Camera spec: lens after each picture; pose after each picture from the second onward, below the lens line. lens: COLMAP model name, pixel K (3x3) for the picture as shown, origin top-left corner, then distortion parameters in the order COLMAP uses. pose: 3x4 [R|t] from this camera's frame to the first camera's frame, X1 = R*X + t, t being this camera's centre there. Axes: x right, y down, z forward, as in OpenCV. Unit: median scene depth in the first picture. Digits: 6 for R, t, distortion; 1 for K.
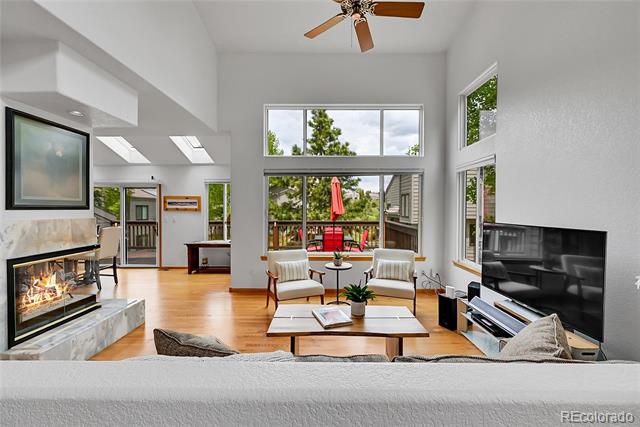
lens RADIAL K [[258.5, 0, 319.6], [0, 258.5, 212.8], [0, 0, 1]] dist [-0.004354, 0.000023]
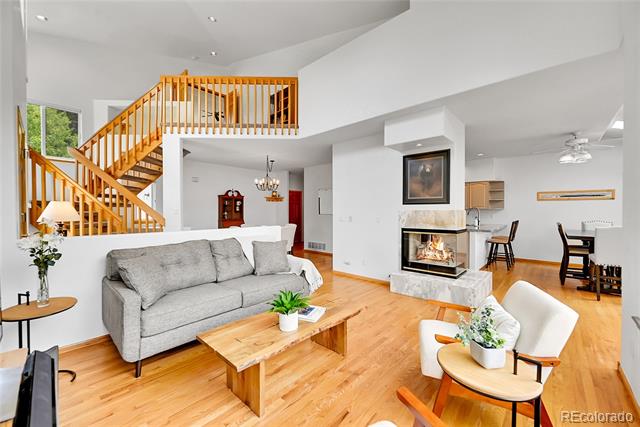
lens RADIAL K [[258.5, 0, 320.4], [0, 258.5, 211.7], [0, 0, 1]] dist [-0.004354, 0.000023]
pose [[-0.675943, 0.004946, -0.736937, 0.696082], [-0.009837, 0.999828, 0.015733, 0.016523], [0.736888, 0.017884, -0.675778, 1.659733]]
